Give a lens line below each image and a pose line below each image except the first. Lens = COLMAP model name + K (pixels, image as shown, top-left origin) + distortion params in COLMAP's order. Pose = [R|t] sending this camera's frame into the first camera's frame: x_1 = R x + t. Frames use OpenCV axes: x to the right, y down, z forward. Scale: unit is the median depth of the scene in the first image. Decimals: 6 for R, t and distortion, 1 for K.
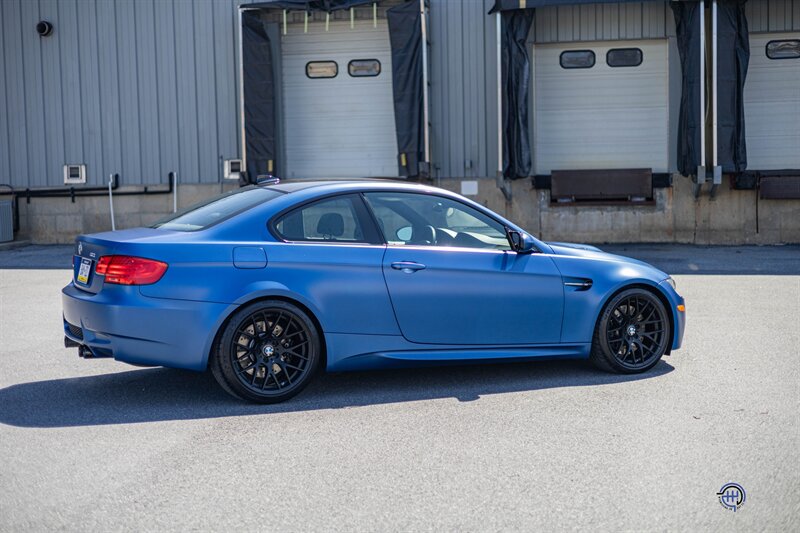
lens RADIAL K [[1119.5, 0, 399.7], [0, 1119.5, 269.1], [0, 0, 1]] dist [0.021431, 0.000000]
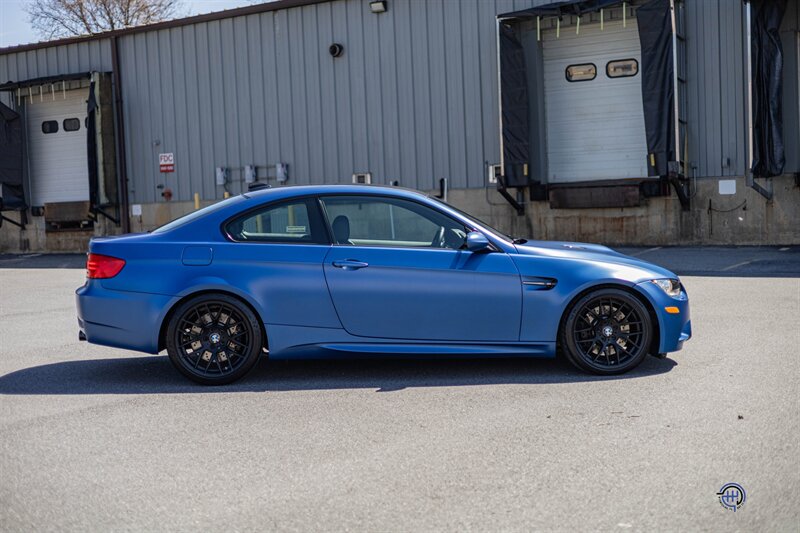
lens RADIAL K [[1119.5, 0, 397.6], [0, 1119.5, 264.0], [0, 0, 1]] dist [0.021431, 0.000000]
pose [[0.931084, 0.003790, -0.364785, 0.154184], [-0.006558, 0.999958, -0.006349, 0.001181], [0.364745, 0.008304, 0.931070, 0.005189]]
